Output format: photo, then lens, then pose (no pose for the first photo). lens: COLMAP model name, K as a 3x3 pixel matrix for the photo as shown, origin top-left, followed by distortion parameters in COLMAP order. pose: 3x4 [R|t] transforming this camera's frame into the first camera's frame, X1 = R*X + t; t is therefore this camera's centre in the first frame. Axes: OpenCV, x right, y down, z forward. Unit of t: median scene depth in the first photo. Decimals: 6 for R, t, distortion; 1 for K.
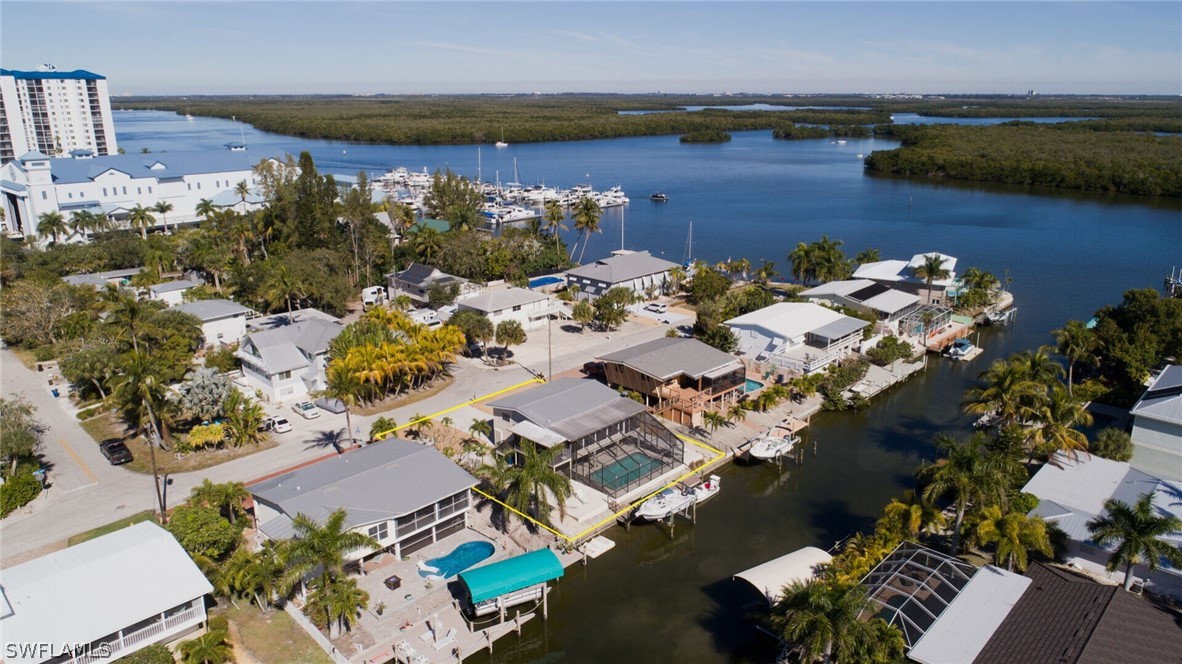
lens RADIAL K [[805.5, 0, 595.7], [0, 805.5, 335.7], [0, 0, 1]] dist [-0.009278, -0.000616]
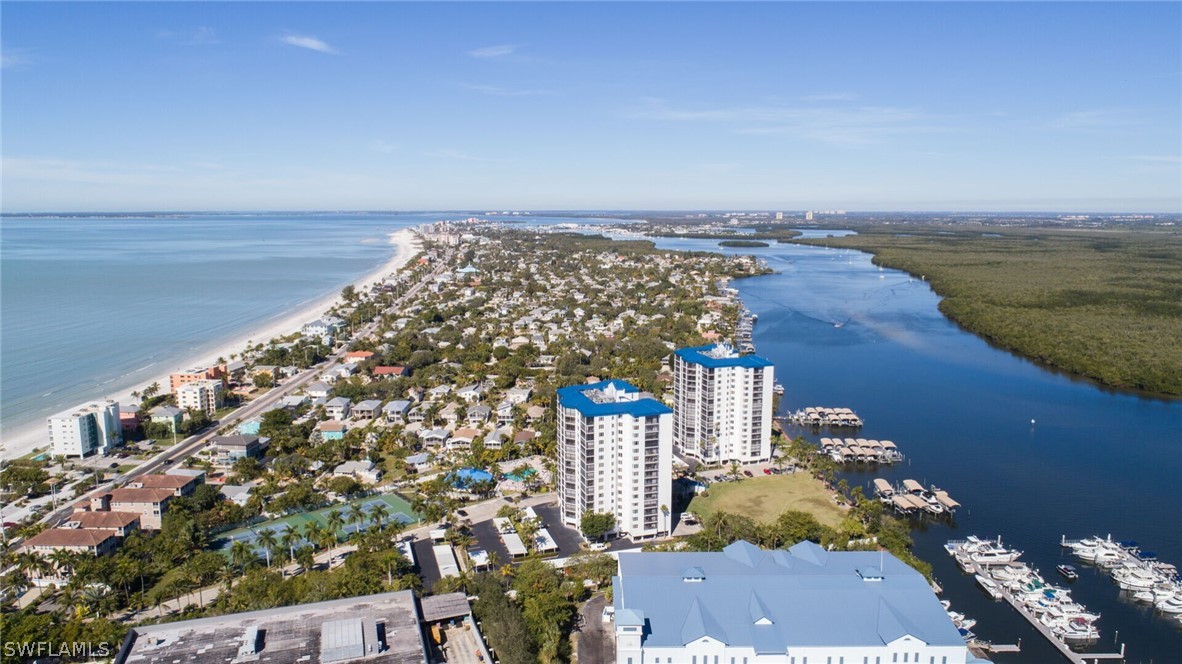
lens RADIAL K [[805.5, 0, 595.7], [0, 805.5, 335.7], [0, 0, 1]] dist [-0.009278, -0.000616]
pose [[0.694312, 0.115406, -0.710360, -0.141877], [-0.210790, 0.976381, -0.047403, -0.474298], [0.688112, 0.182650, 0.702240, 0.307775]]
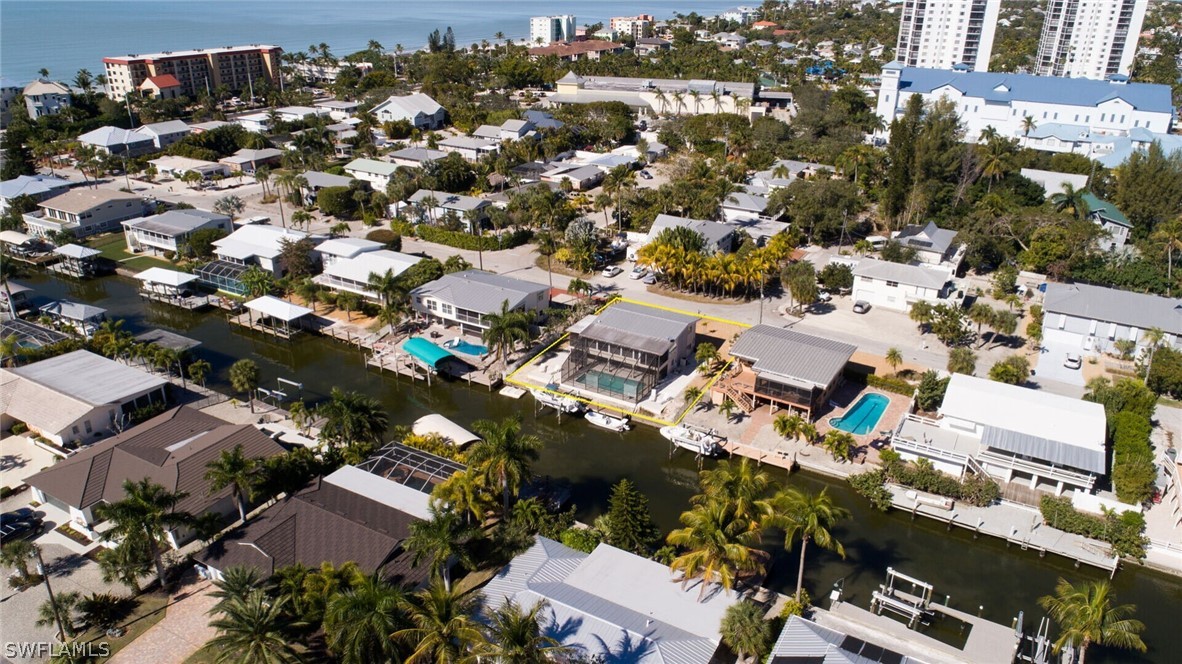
lens RADIAL K [[846.0, 0, 591.0], [0, 846.0, 332.0], [0, 0, 1]] dist [-0.007941, 0.000322]
pose [[0.250606, 0.392698, -0.884864, 0.479497], [-0.299443, 0.900652, 0.314898, -0.126637], [0.920614, 0.186051, 0.343300, 0.214235]]
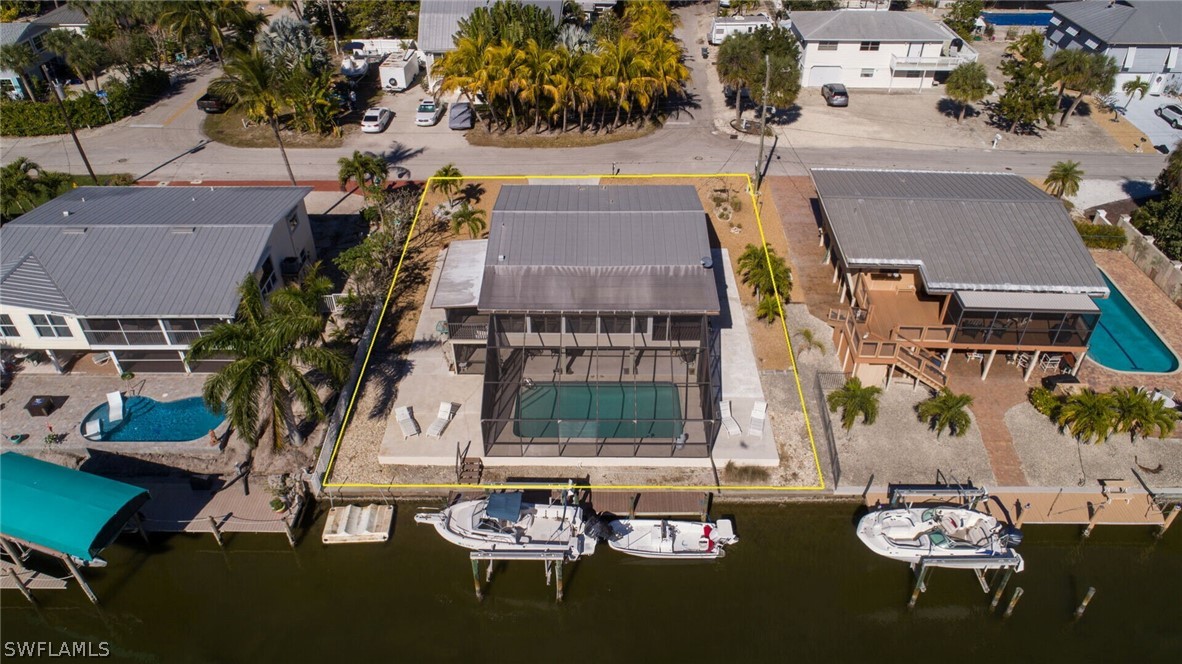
lens RADIAL K [[805.5, 0, 595.7], [0, 805.5, 335.7], [0, 0, 1]] dist [-0.009278, -0.000616]
pose [[0.687242, 0.438780, -0.578939, 0.125773], [-0.212372, 0.883506, 0.417511, -0.032355], [0.694692, -0.163981, 0.700367, 0.277072]]
